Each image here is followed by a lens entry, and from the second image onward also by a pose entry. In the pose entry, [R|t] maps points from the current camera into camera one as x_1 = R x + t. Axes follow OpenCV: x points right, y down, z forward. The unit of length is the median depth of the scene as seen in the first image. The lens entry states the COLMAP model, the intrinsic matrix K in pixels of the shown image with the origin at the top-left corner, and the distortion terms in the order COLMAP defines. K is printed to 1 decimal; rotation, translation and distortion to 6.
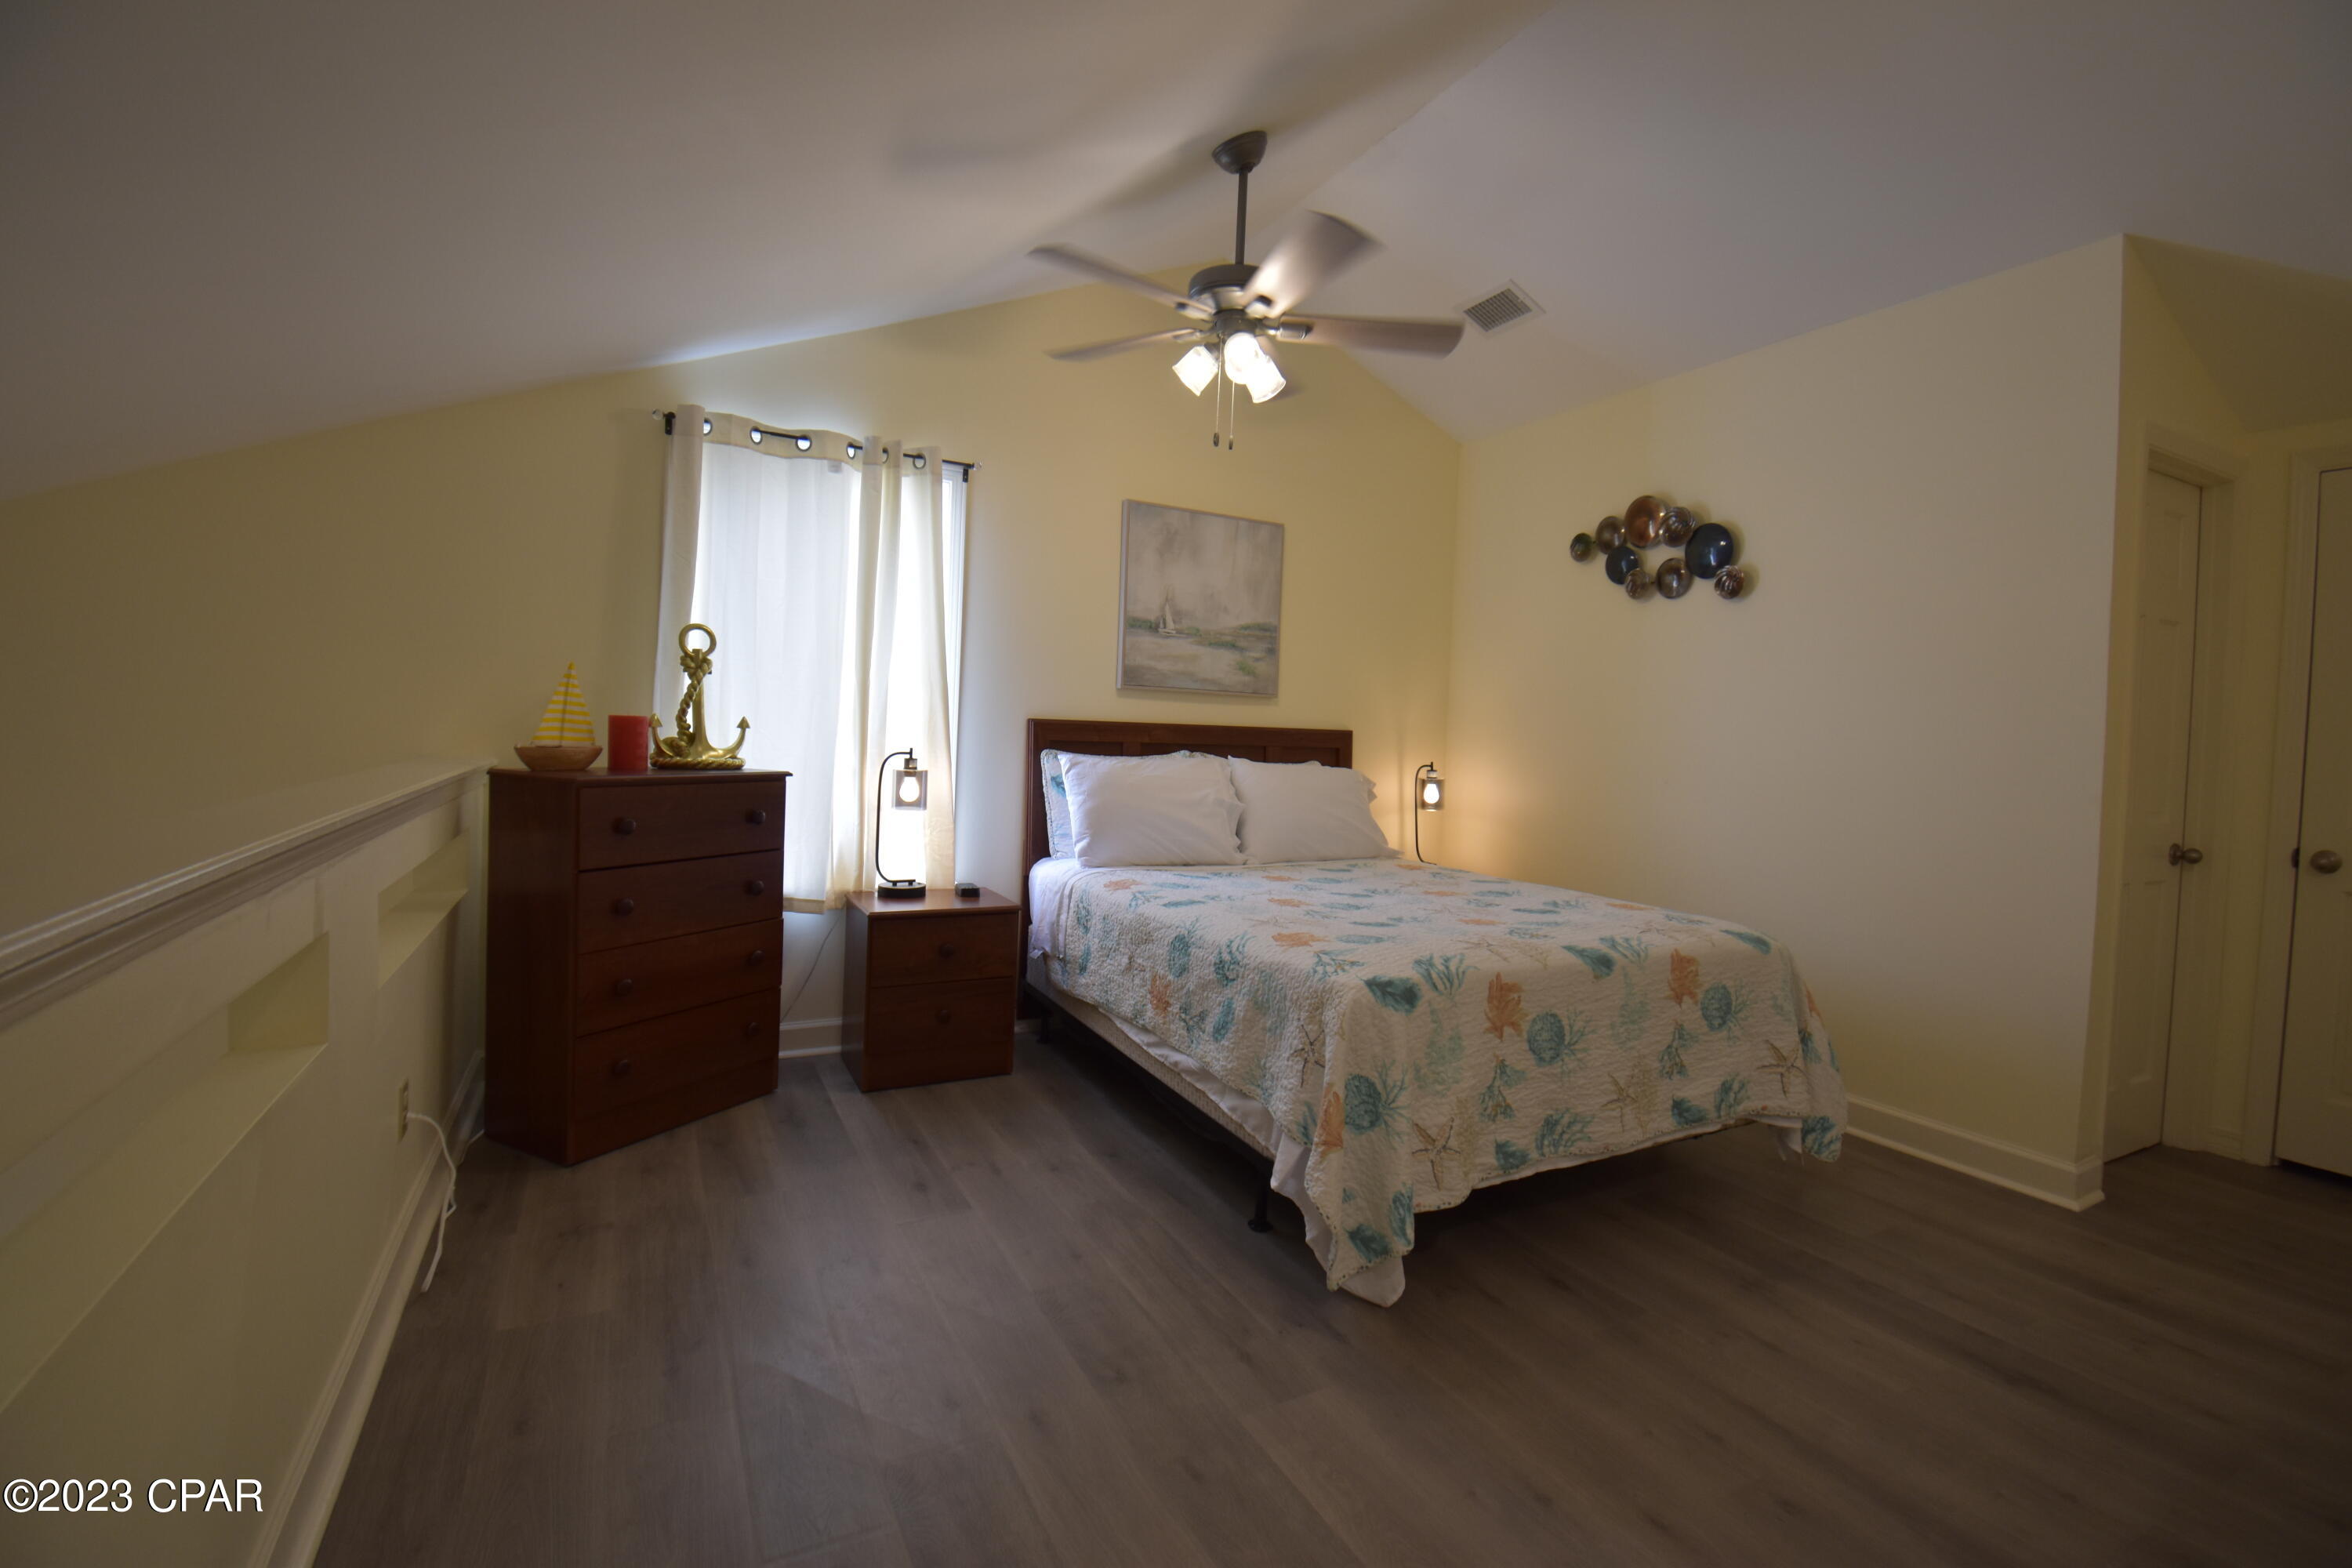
lens RADIAL K [[1034.0, 0, 1192.6], [0, 1034.0, 763.5], [0, 0, 1]] dist [0.007723, -0.013671]
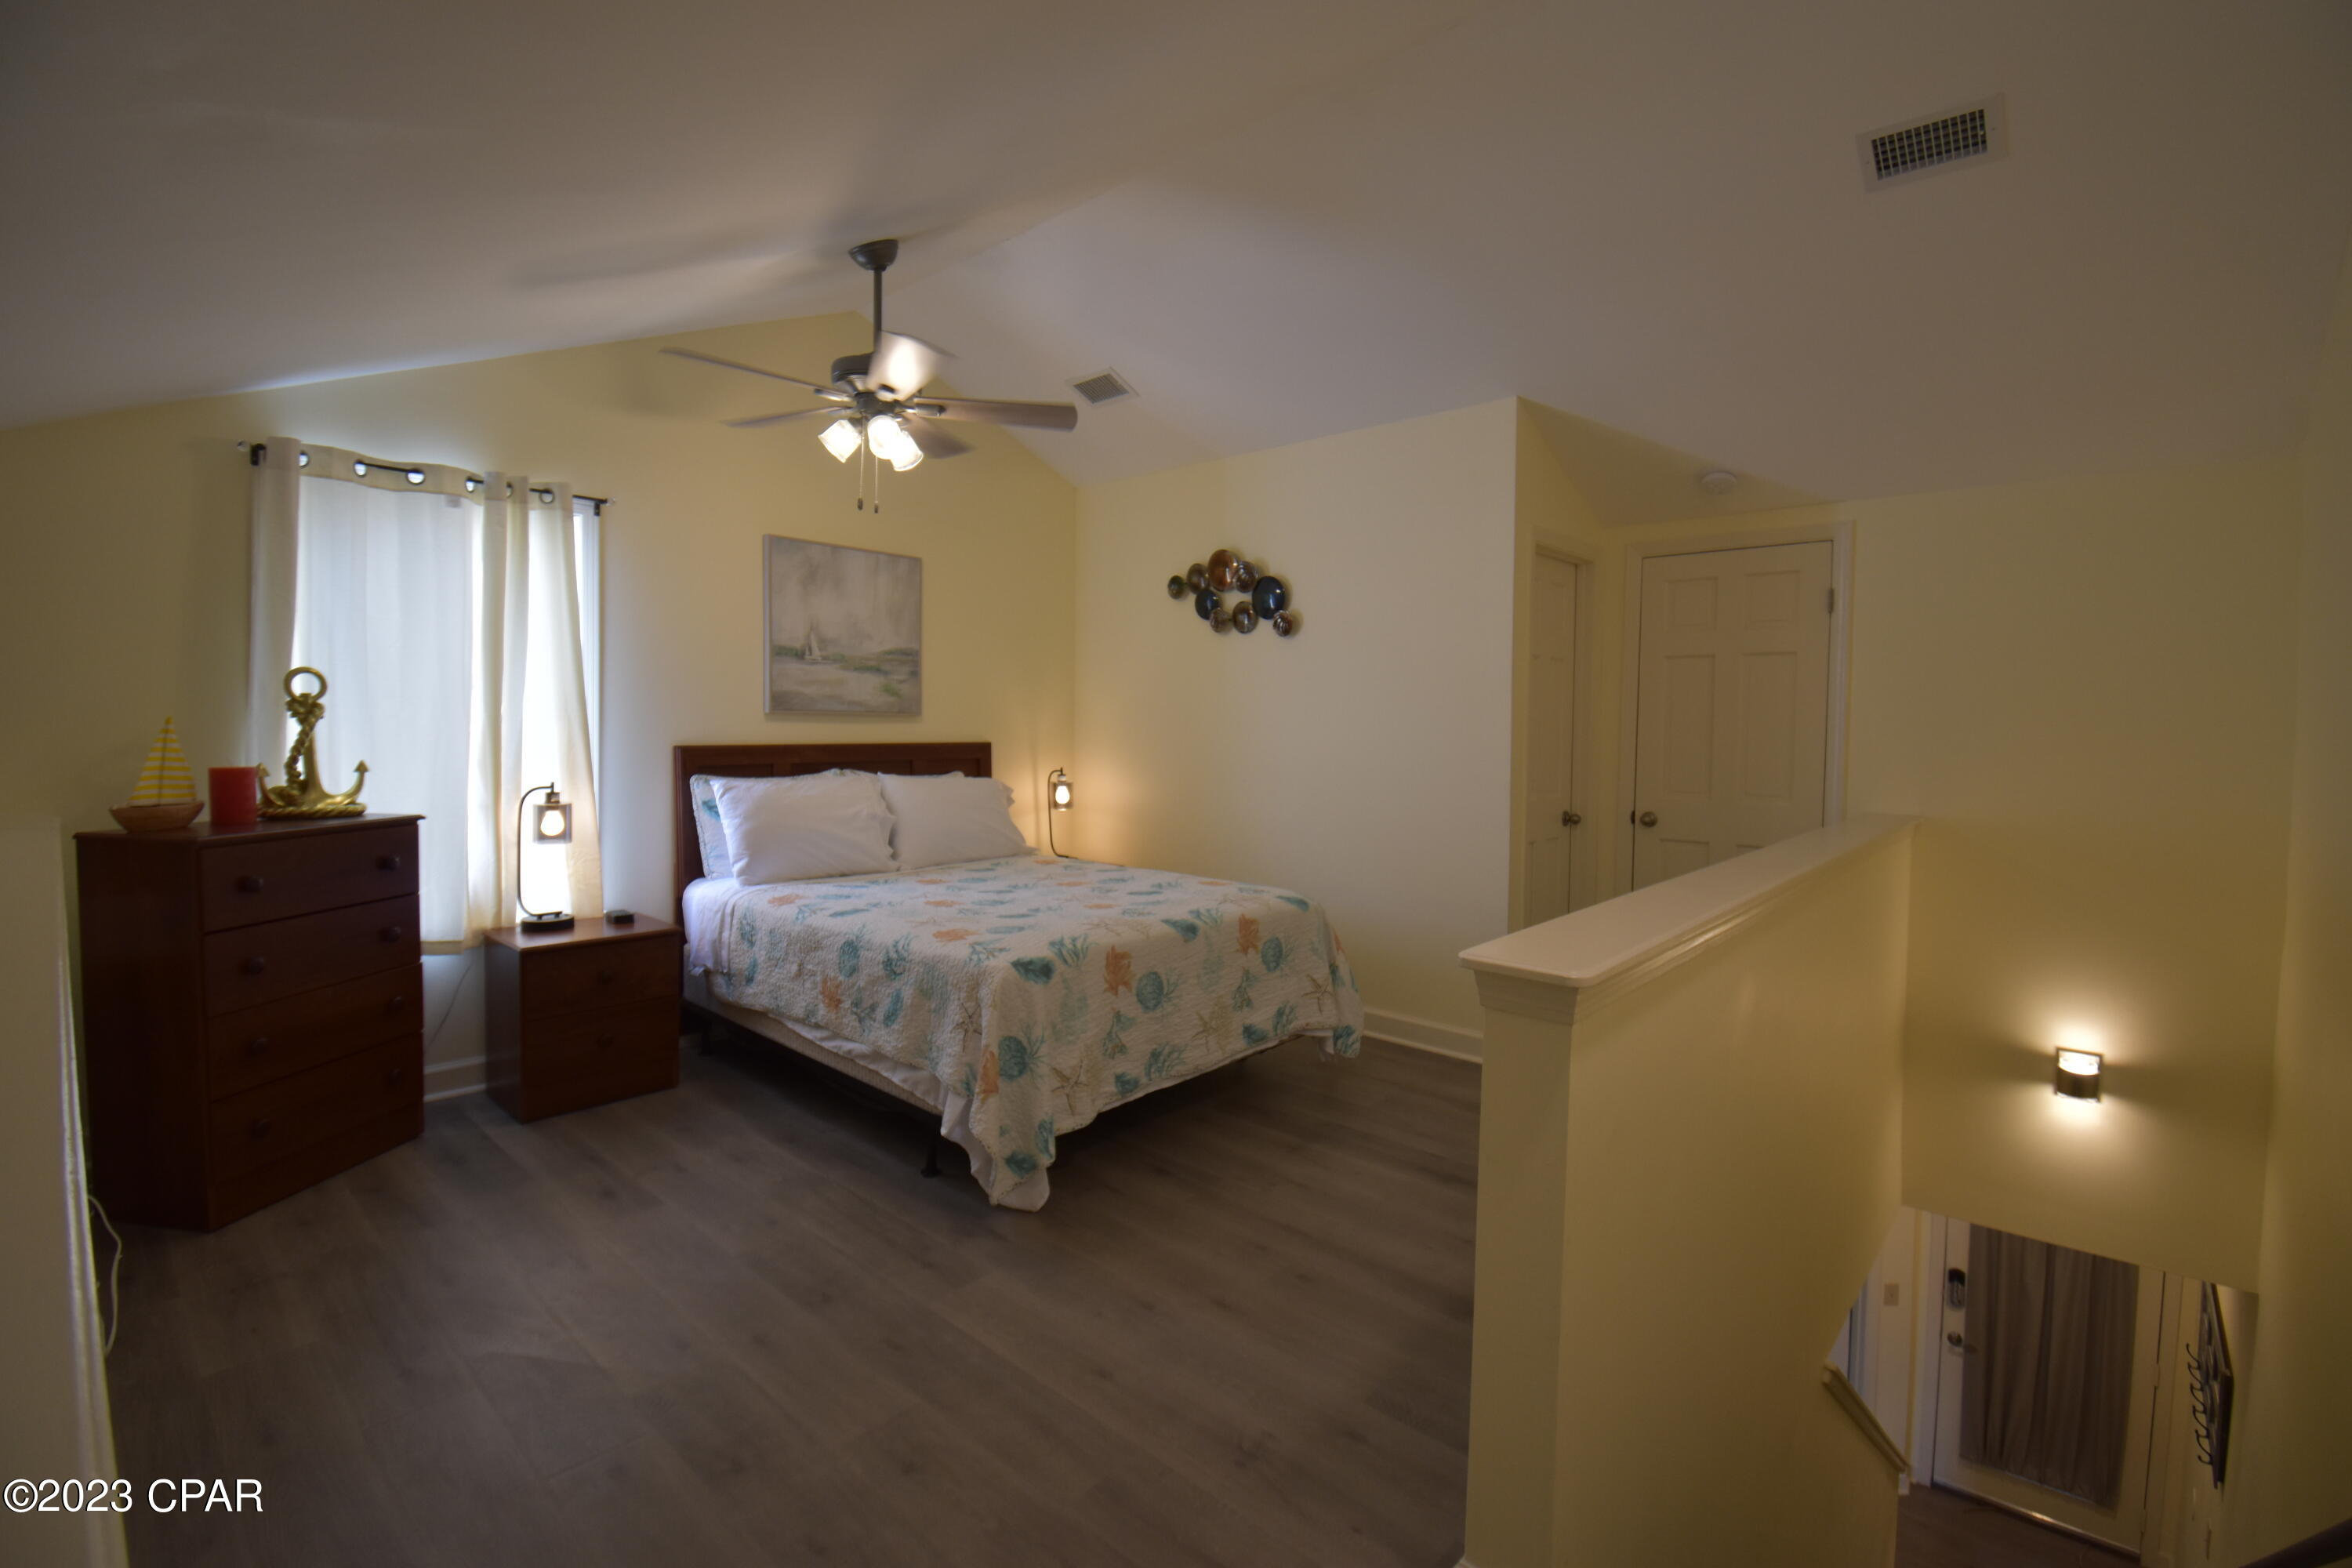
lens RADIAL K [[1034.0, 0, 1200.2], [0, 1034.0, 760.7], [0, 0, 1]] dist [0.007723, -0.013671]
pose [[0.937041, -0.037526, 0.347196, -0.034087], [0.033508, 0.999284, 0.017572, -0.037120], [-0.347607, -0.004832, 0.937628, -0.195820]]
